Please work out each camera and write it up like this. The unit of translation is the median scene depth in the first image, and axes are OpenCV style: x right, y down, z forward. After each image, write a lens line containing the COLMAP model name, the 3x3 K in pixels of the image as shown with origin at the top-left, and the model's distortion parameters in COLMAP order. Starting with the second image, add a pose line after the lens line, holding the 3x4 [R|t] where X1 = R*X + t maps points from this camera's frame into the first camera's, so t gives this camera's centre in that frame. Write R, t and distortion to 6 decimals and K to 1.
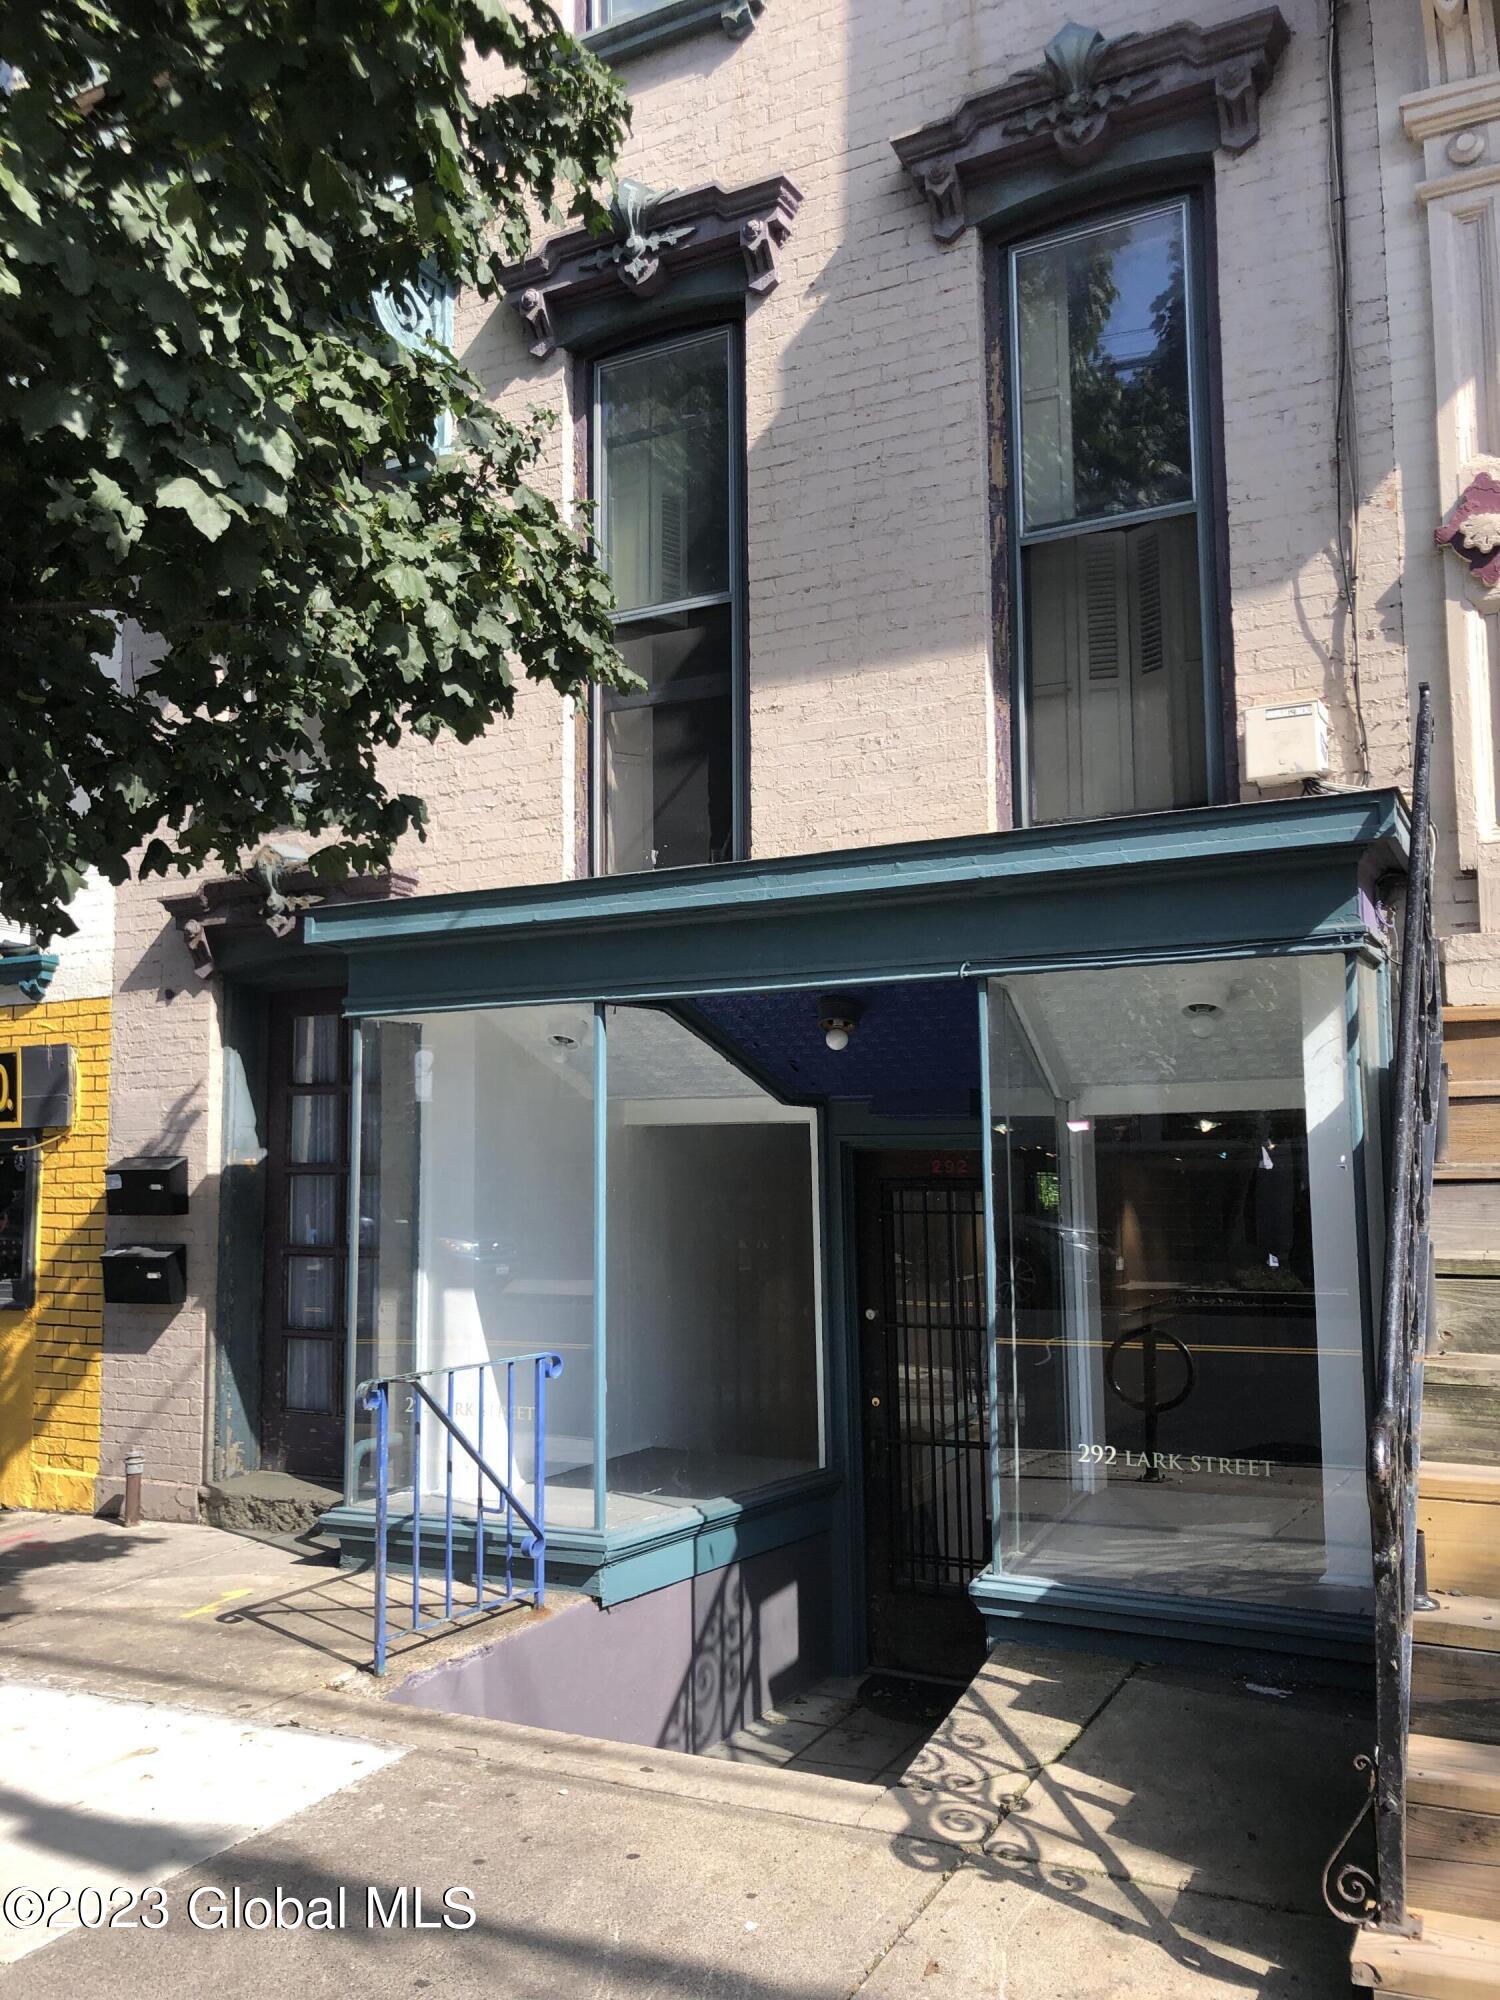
lens RADIAL K [[1627.4, 0, 750.0], [0, 1627.4, 1000.0], [0, 0, 1]] dist [-0.048302, 0.133515]
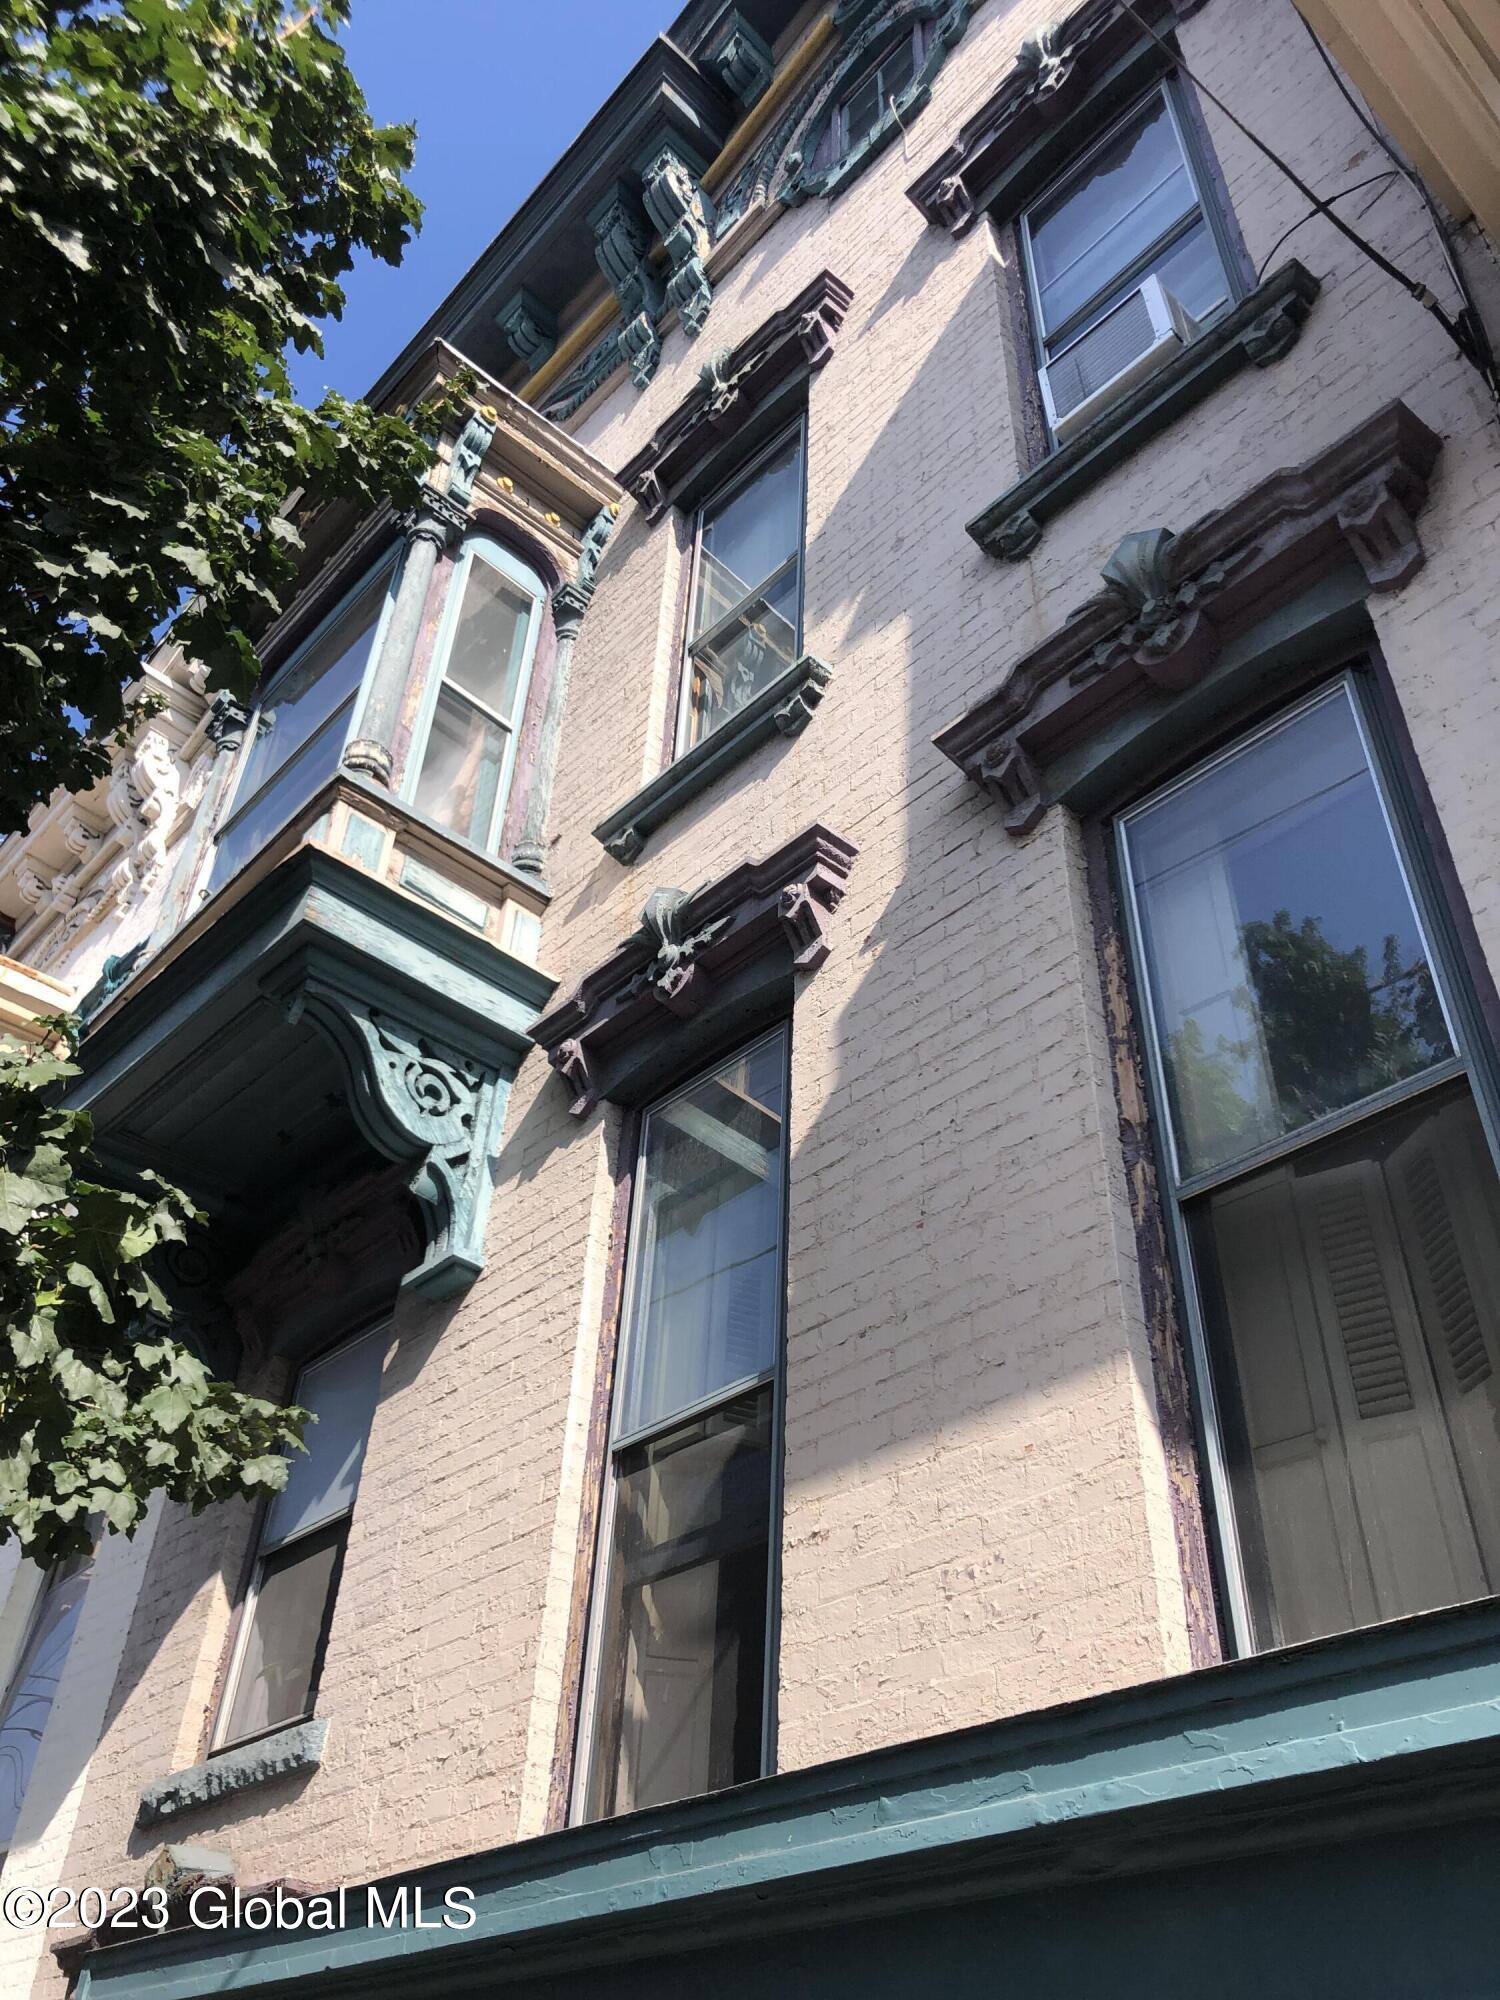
lens RADIAL K [[1627.1, 0, 749.6], [0, 1627.1, 1034.5], [0, 0, 1]] dist [0.140359, -0.322512]
pose [[0.947936, -0.167645, -0.270762, 0.180601], [-0.006027, 0.840625, -0.541584, -0.012497], [0.318403, 0.515019, 0.795849, 0.434563]]
